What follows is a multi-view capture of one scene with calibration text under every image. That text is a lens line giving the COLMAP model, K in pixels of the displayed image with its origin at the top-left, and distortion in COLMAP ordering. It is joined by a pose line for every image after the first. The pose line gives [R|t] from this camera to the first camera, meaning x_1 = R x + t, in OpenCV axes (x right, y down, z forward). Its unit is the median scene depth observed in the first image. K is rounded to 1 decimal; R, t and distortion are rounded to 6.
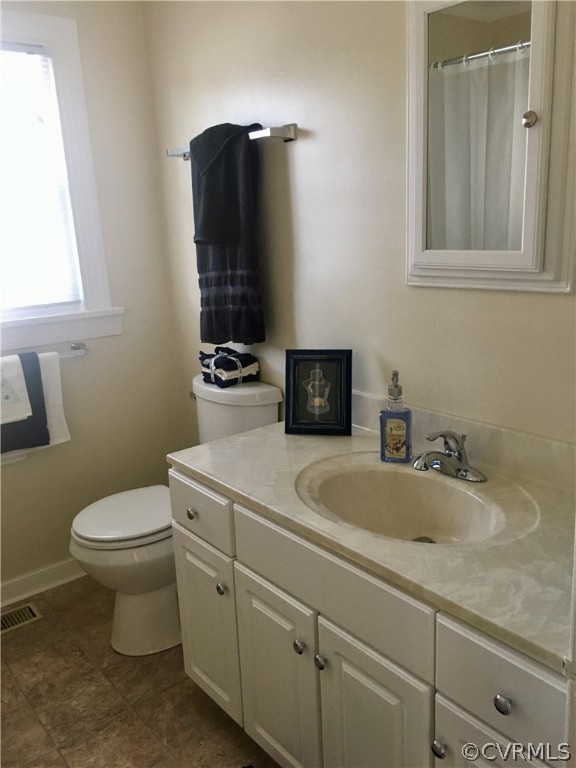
lens RADIAL K [[650.8, 0, 288.0], [0, 650.8, 384.0], [0, 0, 1]] dist [0.096592, -0.138684]
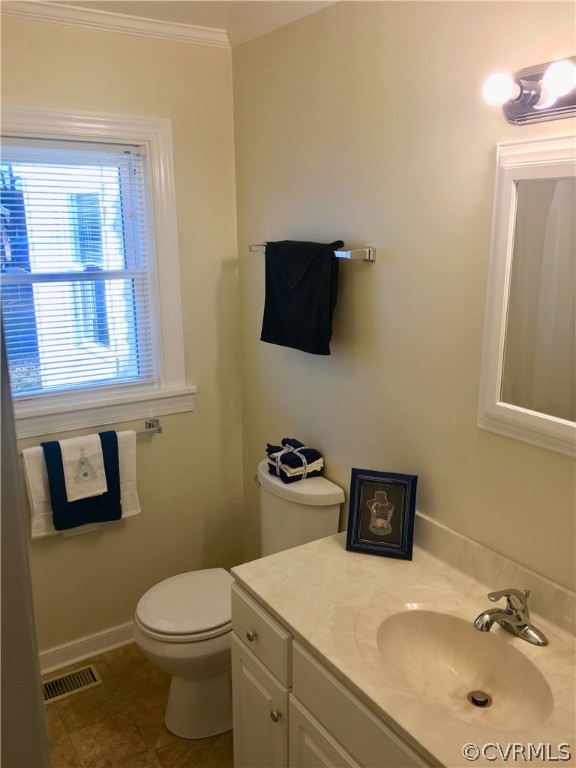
lens RADIAL K [[650.8, 0, 288.0], [0, 650.8, 384.0], [0, 0, 1]] dist [0.096592, -0.138684]
pose [[0.993598, 0.064228, -0.092942, -0.014162], [-0.065763, 0.997743, -0.013545, -0.142705], [0.091862, 0.019571, 0.995579, -0.028246]]
